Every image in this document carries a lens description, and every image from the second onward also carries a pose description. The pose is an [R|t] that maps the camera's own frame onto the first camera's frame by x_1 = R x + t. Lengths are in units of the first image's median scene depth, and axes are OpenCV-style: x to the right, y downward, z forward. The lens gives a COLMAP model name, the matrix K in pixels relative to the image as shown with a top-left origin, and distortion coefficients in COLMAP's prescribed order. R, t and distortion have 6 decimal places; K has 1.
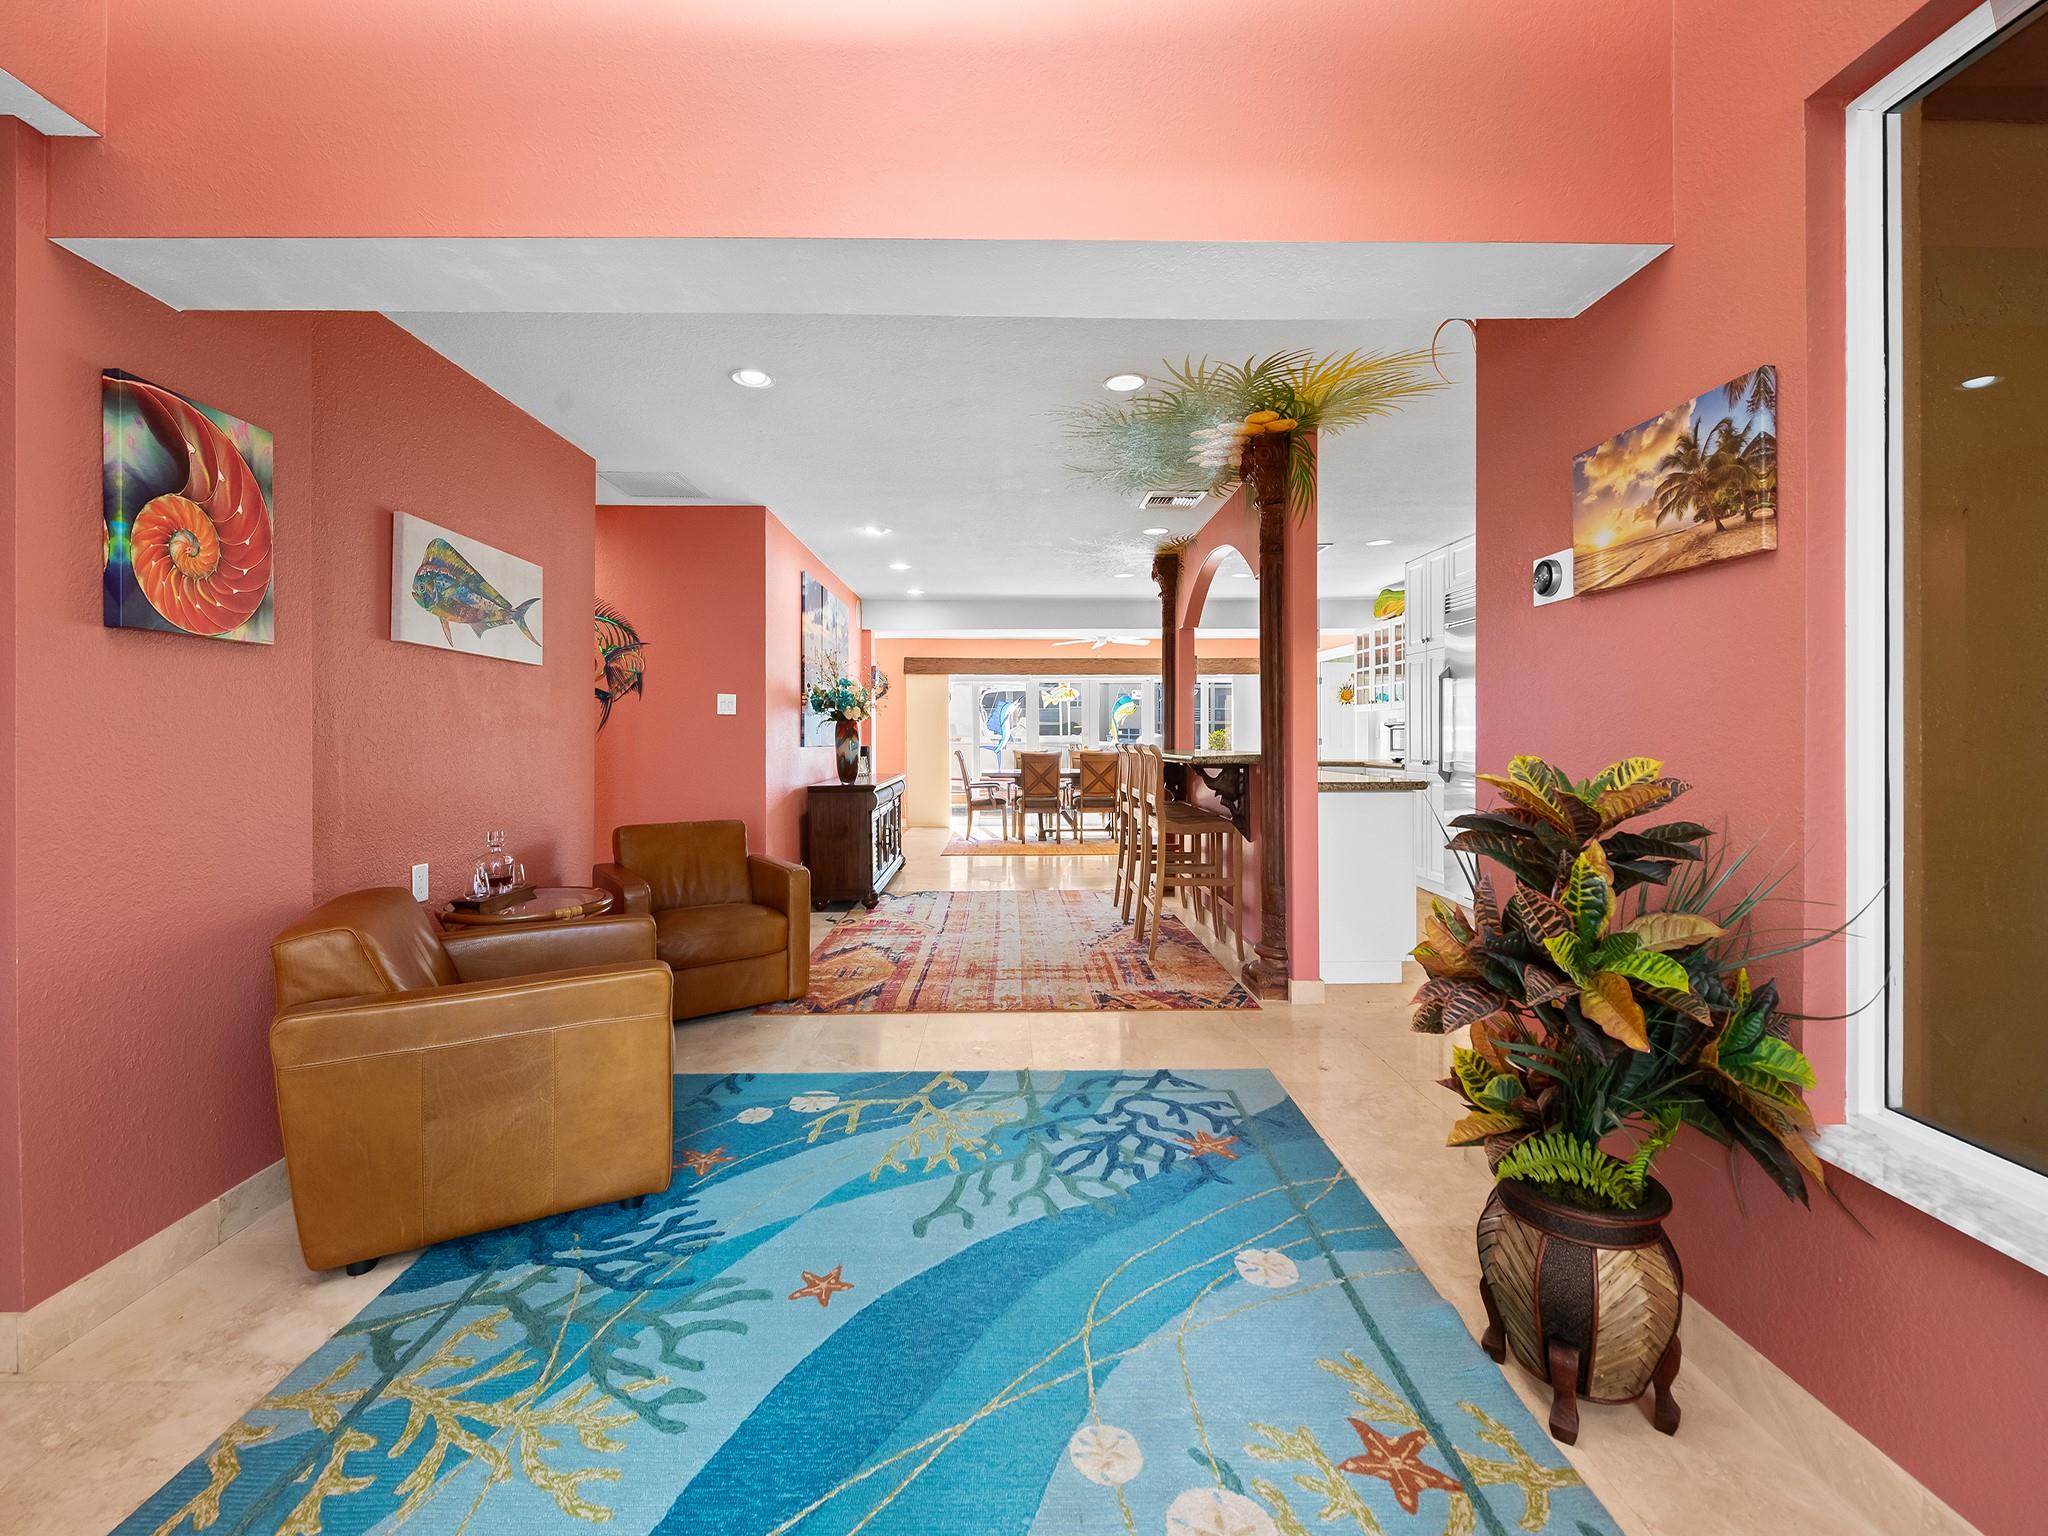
lens RADIAL K [[839.7, 0, 1032.2], [0, 839.7, 763.0], [0, 0, 1]] dist [0.012866, -0.007684]
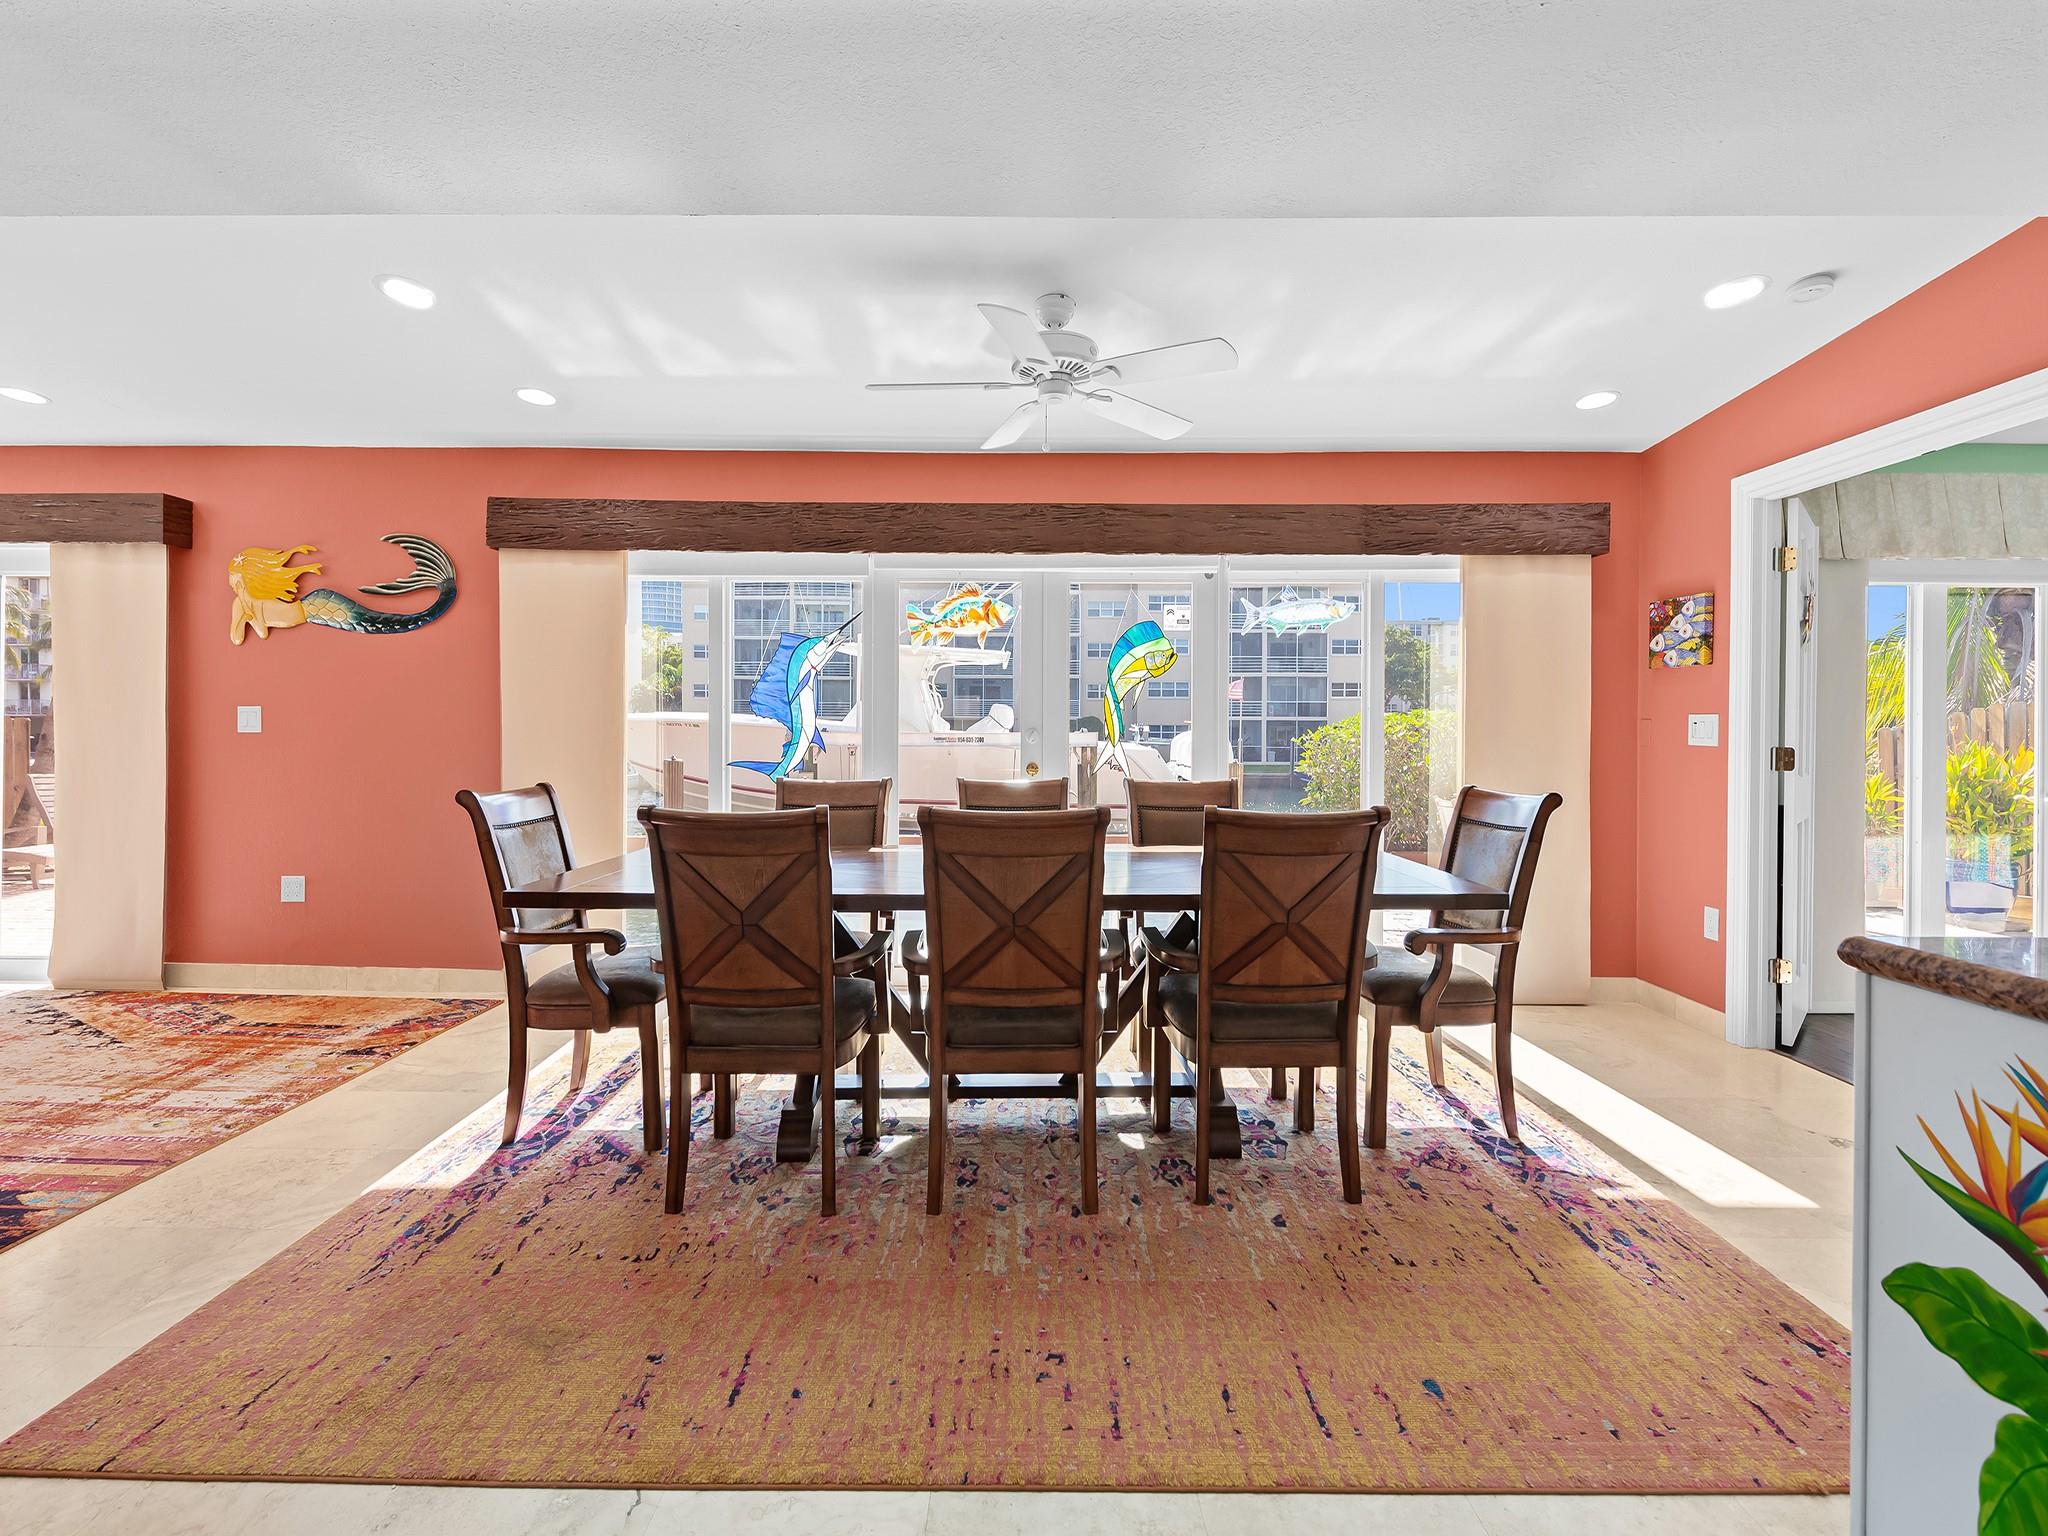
lens RADIAL K [[957.5, 0, 1026.1], [0, 957.5, 749.3], [0, 0, 1]] dist [0.002250, 0.000414]
pose [[0.999396, 0.007259, -0.033985, 0.317737], [-0.007795, 0.999847, -0.015666, -0.084394], [0.033866, 0.015922, 0.999300, 2.533535]]
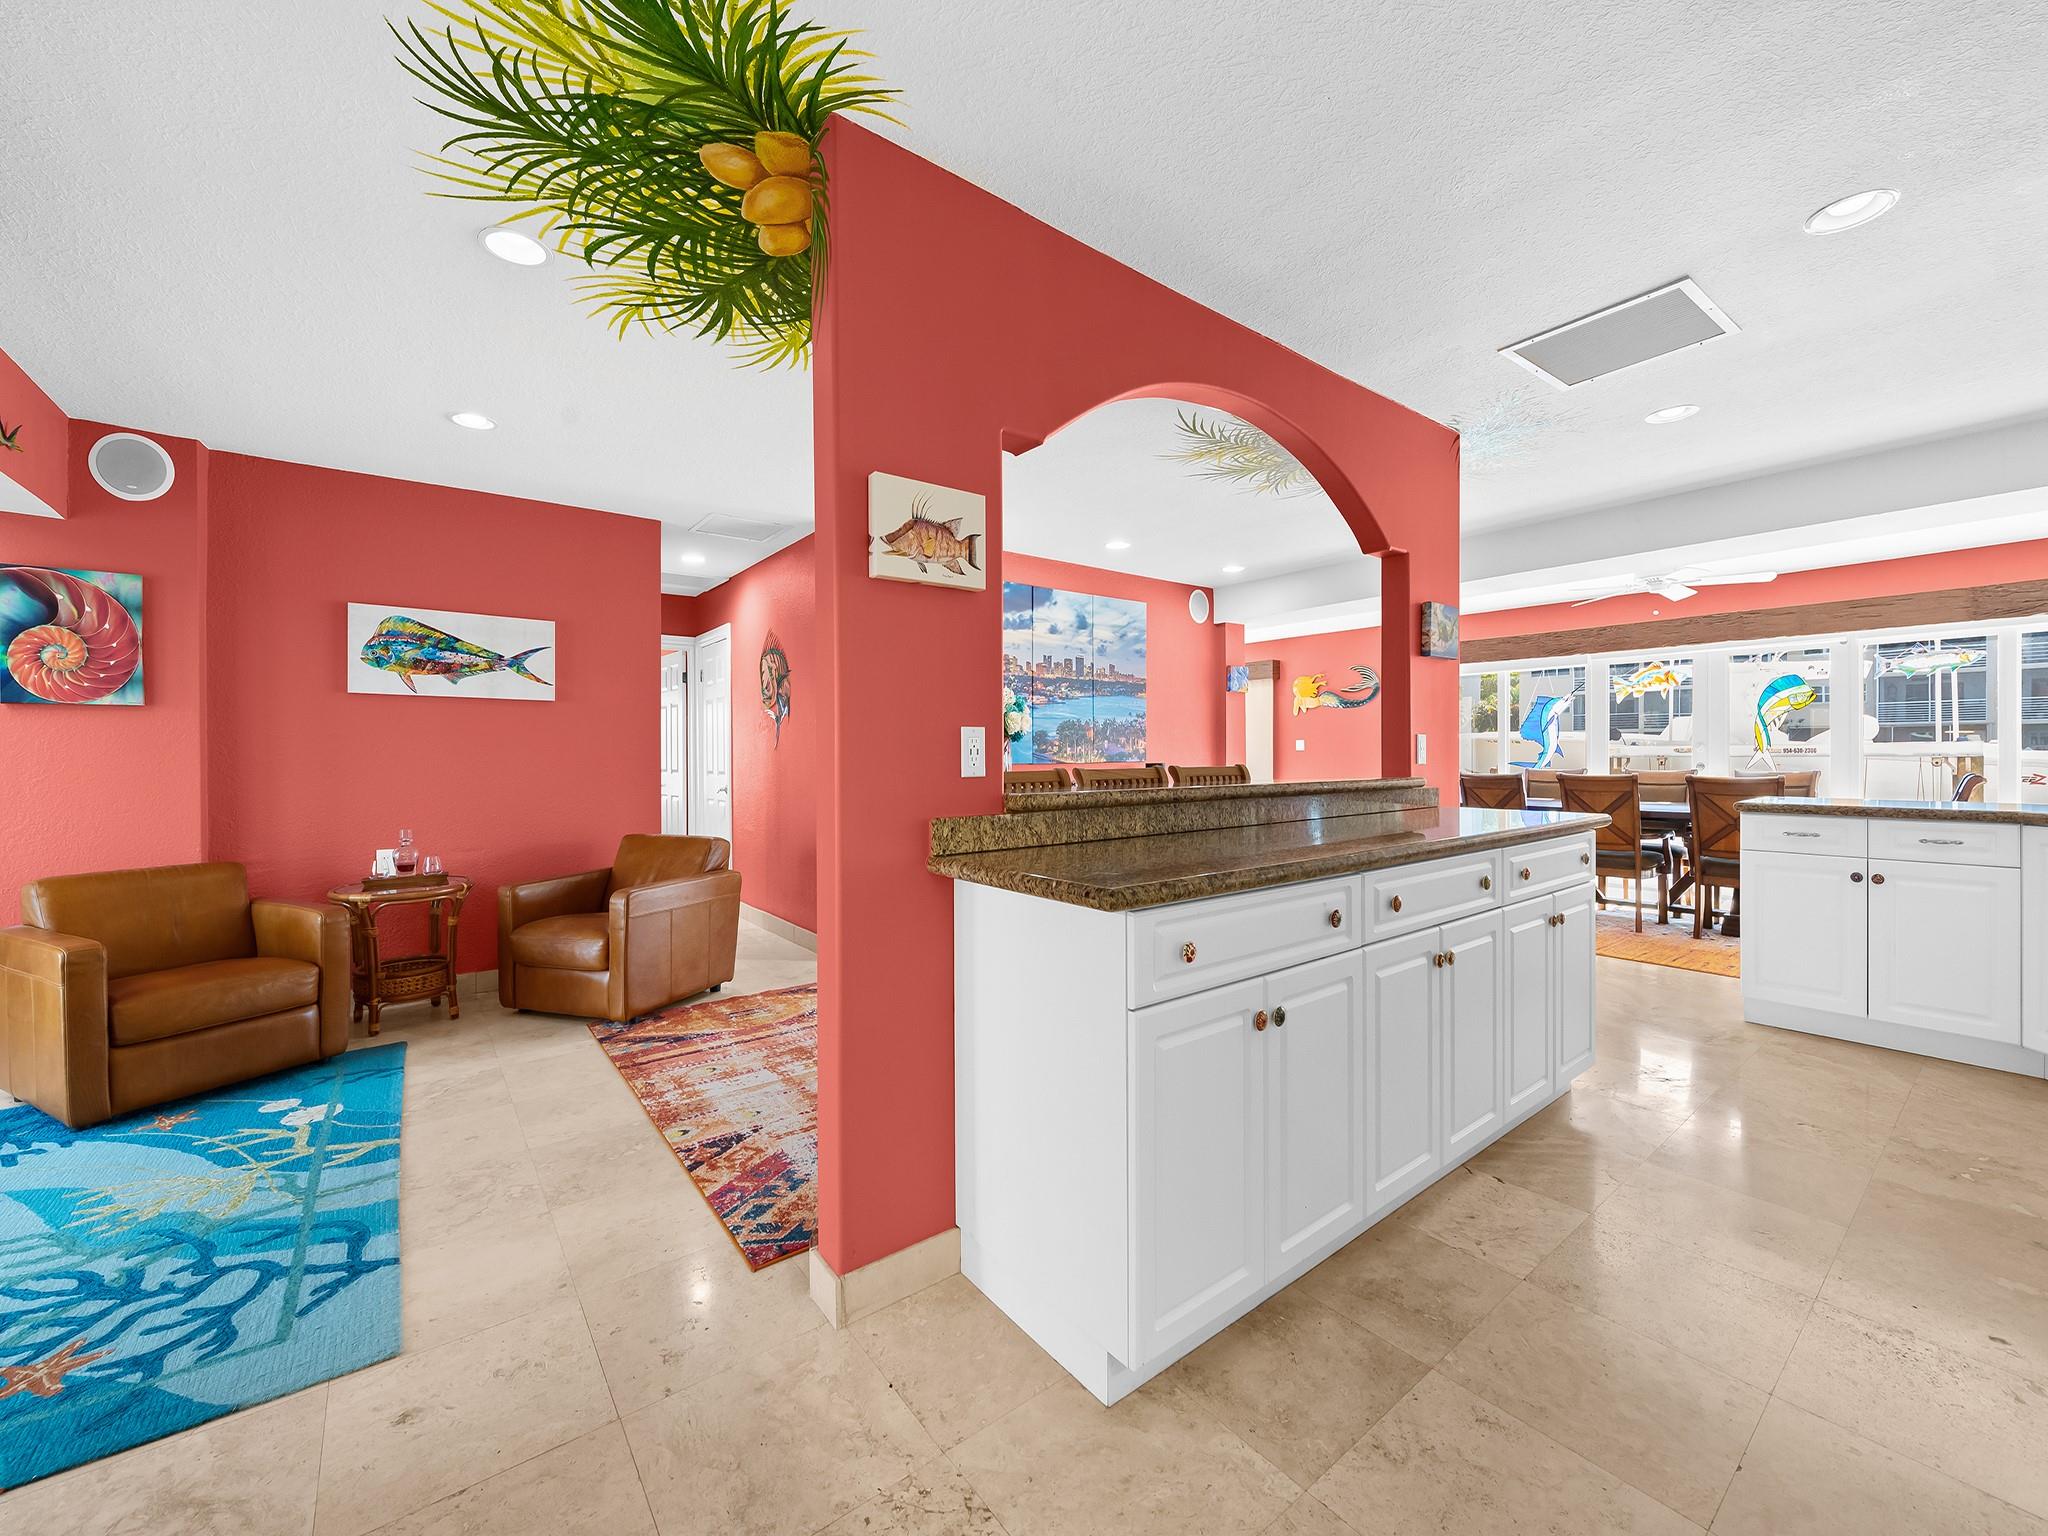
lens RADIAL K [[816.7, 0, 1024.0], [0, 816.7, 768.0], [0, 0, 1]] dist [0.001391, -0.003370]
pose [[0.590446, 0.012629, -0.806978, 1.058280], [-0.018187, 0.999832, 0.002340, -0.040414], [0.806872, 0.013294, 0.590576, 1.111186]]
